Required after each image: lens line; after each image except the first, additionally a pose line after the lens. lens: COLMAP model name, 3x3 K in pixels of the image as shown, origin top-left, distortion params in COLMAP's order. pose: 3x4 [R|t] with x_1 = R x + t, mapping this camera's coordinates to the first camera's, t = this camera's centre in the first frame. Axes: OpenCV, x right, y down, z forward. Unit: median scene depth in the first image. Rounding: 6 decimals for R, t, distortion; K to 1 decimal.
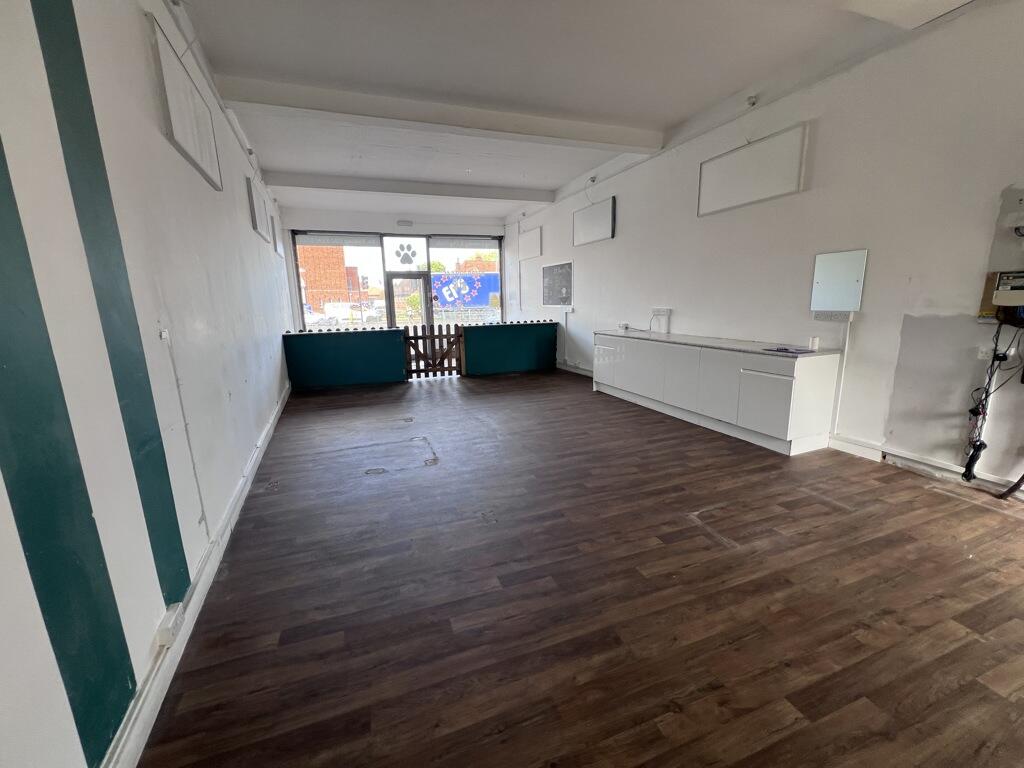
lens RADIAL K [[409.5, 0, 510.2], [0, 409.5, 381.3], [0, 0, 1]] dist [-0.000381, 0.000231]
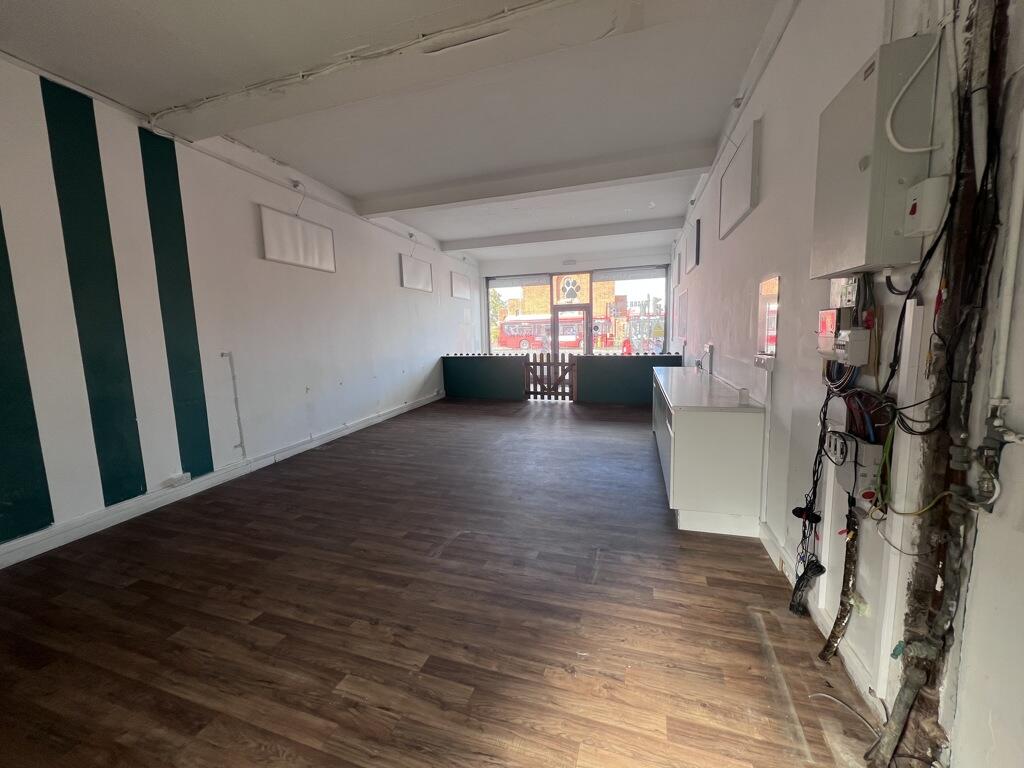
lens RADIAL K [[409.5, 0, 510.2], [0, 409.5, 381.3], [0, 0, 1]] dist [-0.000381, 0.000231]
pose [[0.782664, 0.079299, -0.617372, 0.442125], [-0.116422, 0.992997, -0.020046, -0.027570], [0.611459, 0.087565, 0.786416, 0.059672]]
